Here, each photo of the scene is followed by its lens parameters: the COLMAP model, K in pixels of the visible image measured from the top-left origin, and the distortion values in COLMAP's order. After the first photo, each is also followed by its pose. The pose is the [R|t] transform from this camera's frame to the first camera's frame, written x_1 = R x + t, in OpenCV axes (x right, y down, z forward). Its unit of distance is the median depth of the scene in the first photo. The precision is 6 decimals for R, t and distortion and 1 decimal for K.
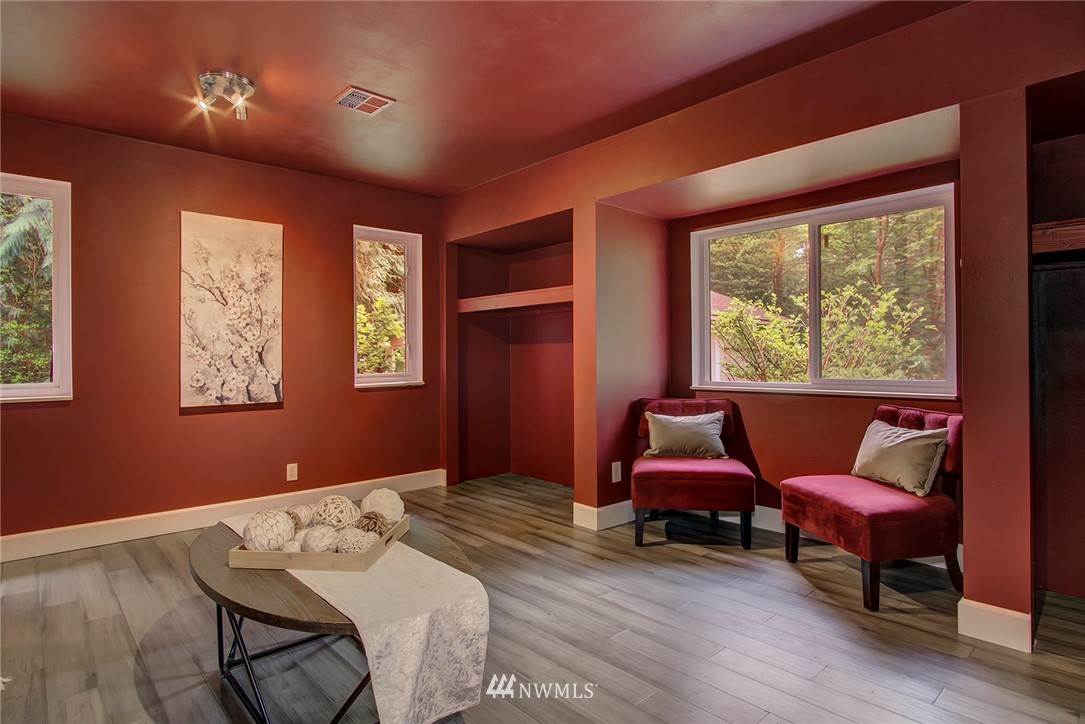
lens RADIAL K [[586.1, 0, 536.8], [0, 586.1, 360.7], [0, 0, 1]] dist [0.001117, 0.000326]
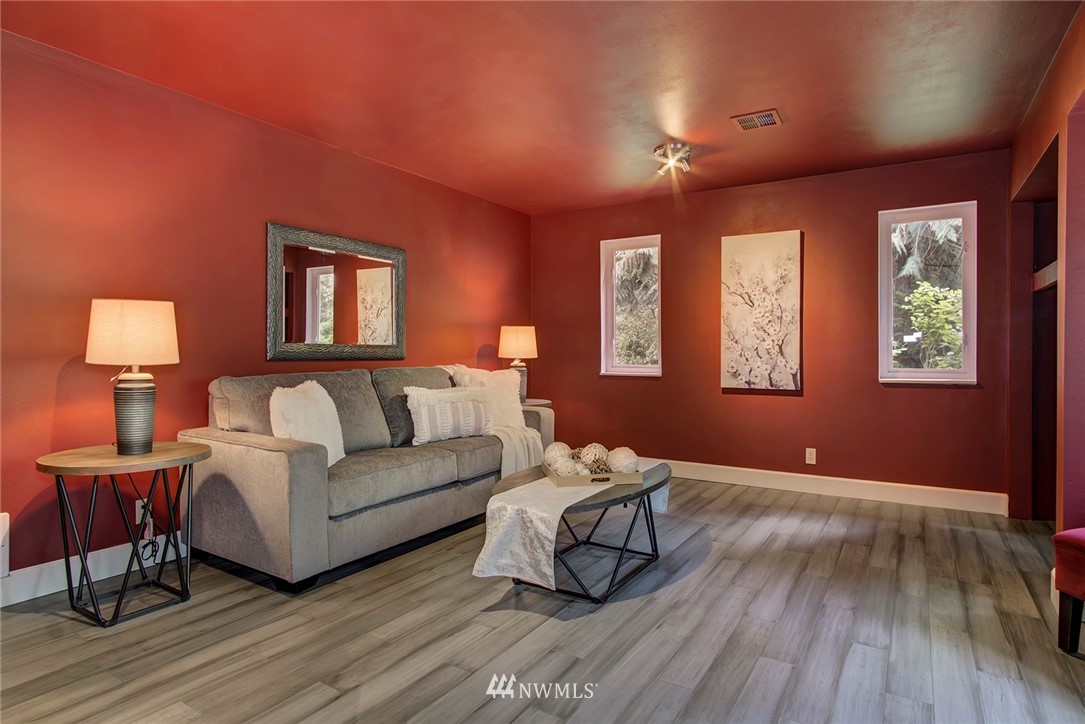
lens RADIAL K [[586.1, 0, 536.8], [0, 586.1, 354.7], [0, 0, 1]] dist [0.001117, 0.000326]
pose [[0.288532, 0.014959, -0.957353, 0.497898], [-0.009408, 0.999874, 0.012789, -0.005877], [0.957424, 0.005316, 0.288637, 0.216802]]
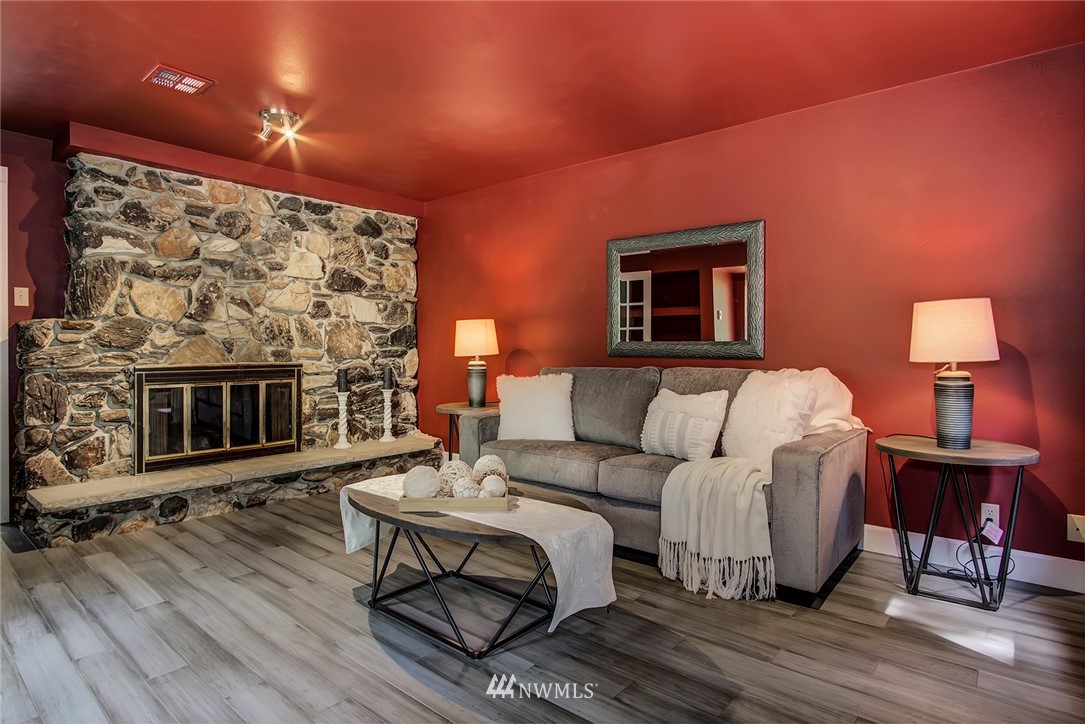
lens RADIAL K [[586.1, 0, 541.7], [0, 586.1, 361.4], [0, 0, 1]] dist [0.001117, 0.000326]
pose [[-0.988219, 0.015292, -0.152277, -0.158820], [0.010843, 0.999491, 0.029999, -0.005326], [0.152659, 0.027995, -0.987882, 1.083224]]
